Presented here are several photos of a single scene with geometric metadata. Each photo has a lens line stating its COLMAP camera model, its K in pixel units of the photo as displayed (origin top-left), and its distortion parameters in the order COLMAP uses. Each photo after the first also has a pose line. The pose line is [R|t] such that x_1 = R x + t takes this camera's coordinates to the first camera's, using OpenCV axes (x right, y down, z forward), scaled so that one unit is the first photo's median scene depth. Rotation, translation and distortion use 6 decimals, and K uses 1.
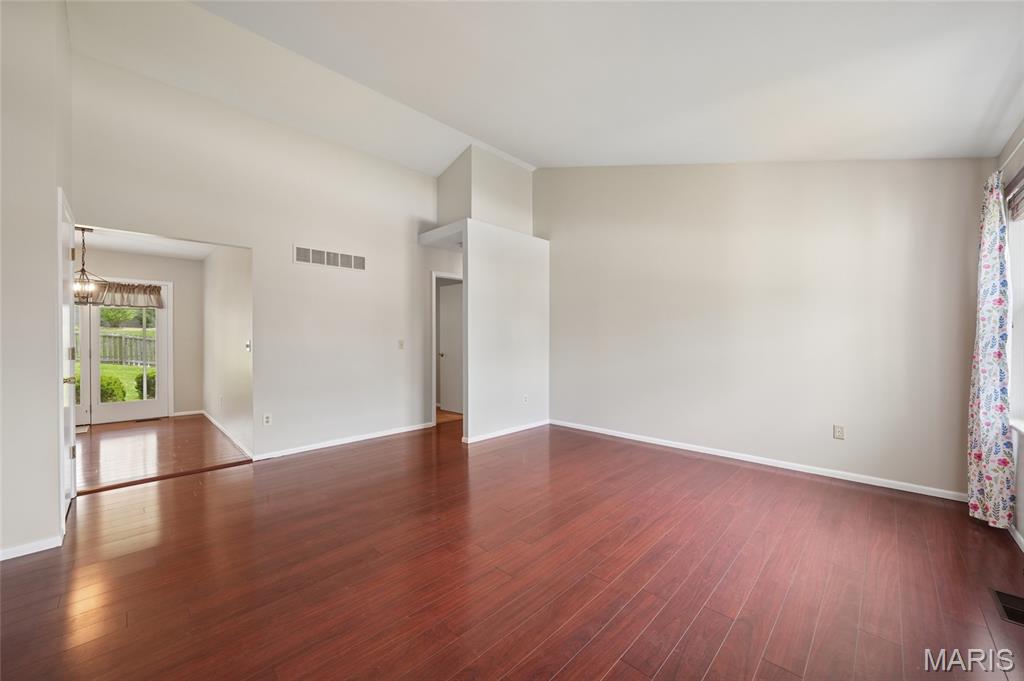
lens RADIAL K [[385.0, 0, 509.0], [0, 385.0, 346.2], [0, 0, 1]] dist [-0.010640, -0.000012]
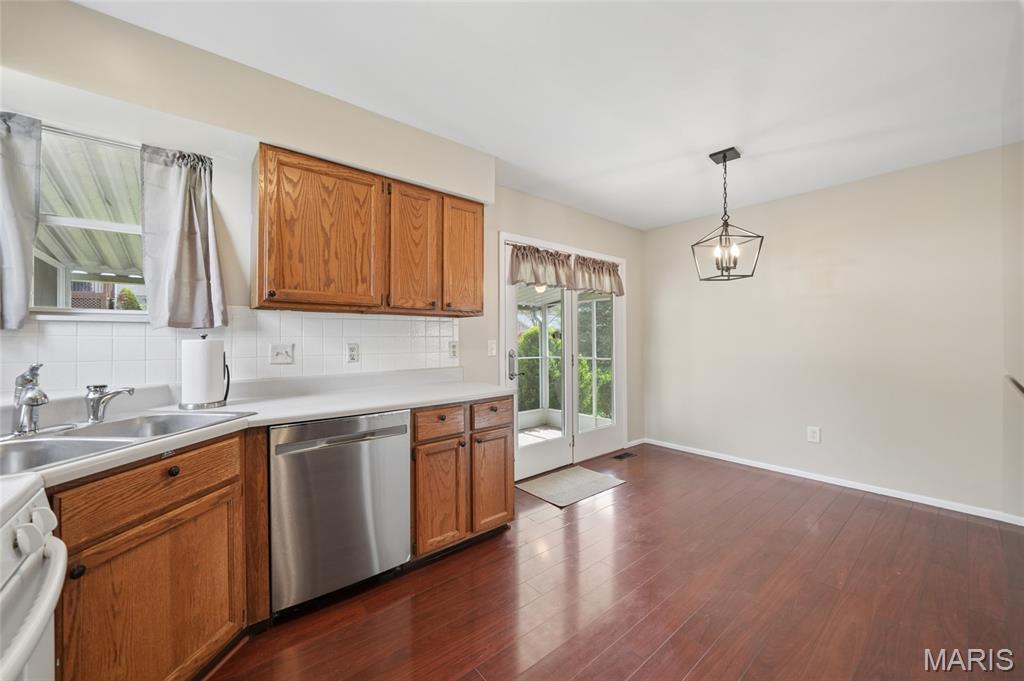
lens RADIAL K [[394.4, 0, 512.0], [0, 394.4, 340.5], [0, 0, 1]] dist [0.022318, 0.000042]
pose [[0.995415, -0.000656, -0.095643, -1.388273], [-0.001364, 0.999777, -0.021055, -0.003300], [0.095636, 0.021089, 0.995193, 0.348614]]
